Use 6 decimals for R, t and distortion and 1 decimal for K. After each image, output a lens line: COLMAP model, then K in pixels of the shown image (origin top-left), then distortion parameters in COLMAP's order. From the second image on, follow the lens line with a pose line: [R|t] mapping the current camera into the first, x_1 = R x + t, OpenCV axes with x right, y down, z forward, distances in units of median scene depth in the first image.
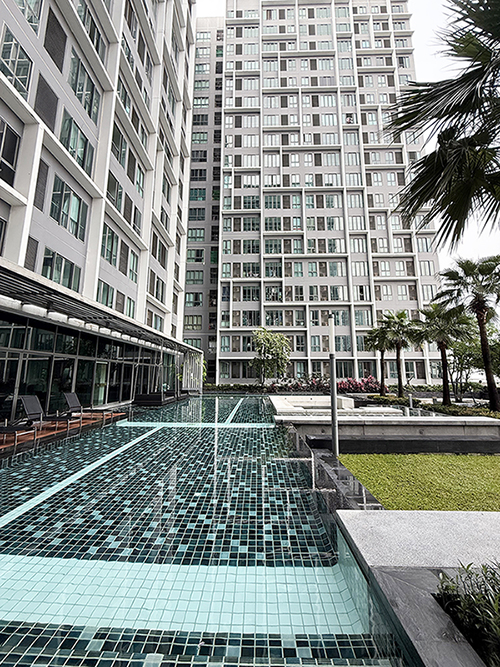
lens RADIAL K [[265.6, 0, 251.0], [0, 265.6, 333.5], [0, 0, 1]] dist [0.000070, -0.000056]
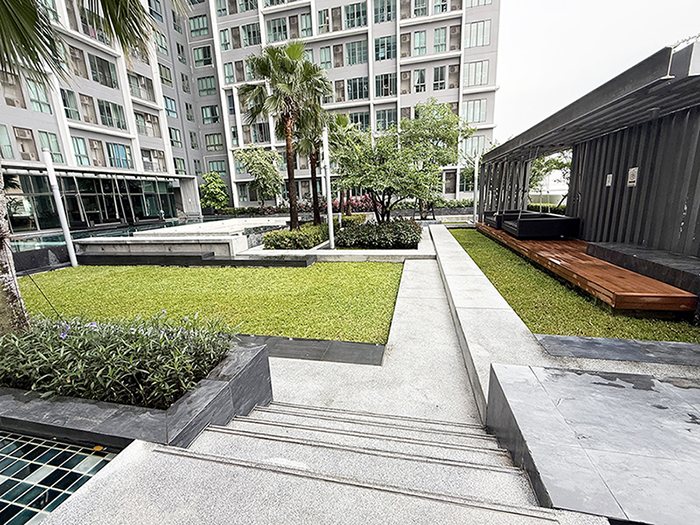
lens RADIAL K [[300.2, 0, 348.4], [0, 300.2, 263.3], [0, 0, 1]] dist [-0.002683, -0.000076]
pose [[0.977695, 0.004715, -0.209976, 0.481592], [0.074647, 0.926673, 0.368381, 0.000013], [0.196317, -0.375839, 0.905652, -0.018790]]
